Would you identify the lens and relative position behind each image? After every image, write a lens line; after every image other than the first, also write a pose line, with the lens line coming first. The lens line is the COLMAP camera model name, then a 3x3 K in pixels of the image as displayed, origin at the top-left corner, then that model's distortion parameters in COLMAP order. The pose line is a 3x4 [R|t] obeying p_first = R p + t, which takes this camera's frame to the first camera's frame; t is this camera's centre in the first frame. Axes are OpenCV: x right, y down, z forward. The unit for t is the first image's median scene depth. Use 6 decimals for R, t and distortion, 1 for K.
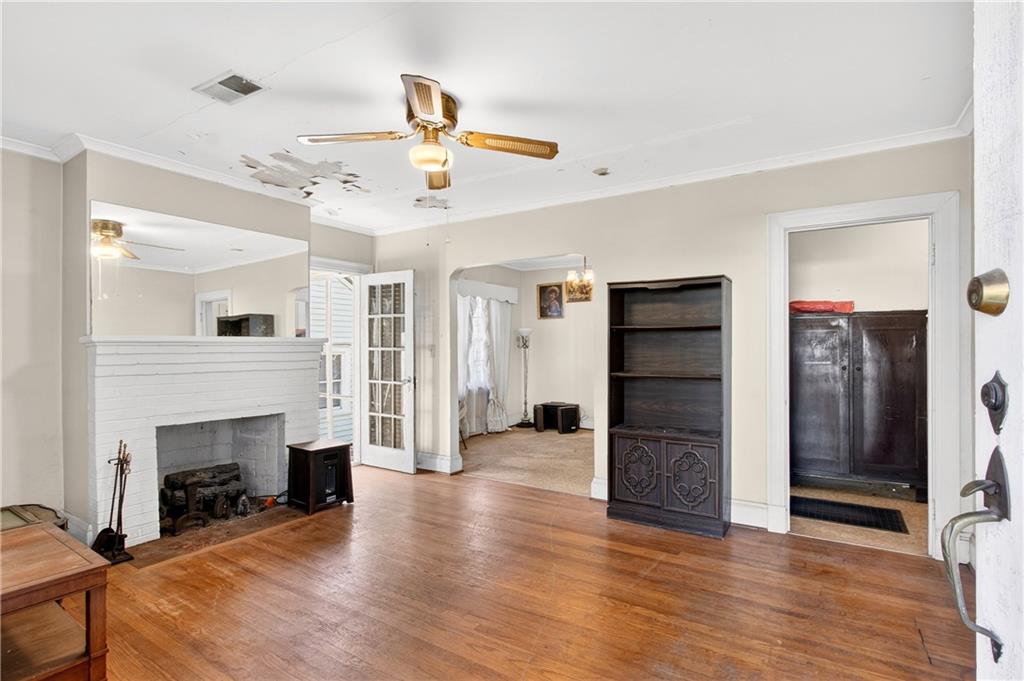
lens RADIAL K [[485.9, 0, 512.0], [0, 485.9, 340.5], [0, 0, 1]] dist [-0.002286, -0.000162]
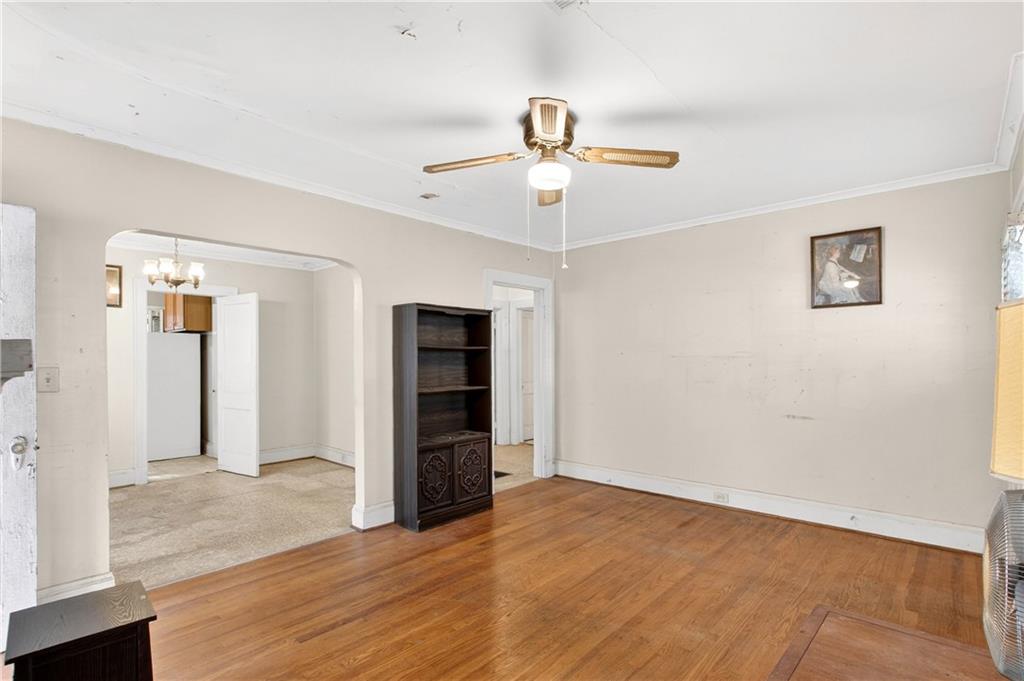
lens RADIAL K [[517.0, 0, 512.3], [0, 517.0, 361.8], [0, 0, 1]] dist [-0.002079, -0.000229]
pose [[0.161594, -0.005937, 0.986839, -0.923982], [-0.005767, 0.999959, 0.006961, -0.003538], [-0.986840, -0.006816, 0.161553, 0.692257]]
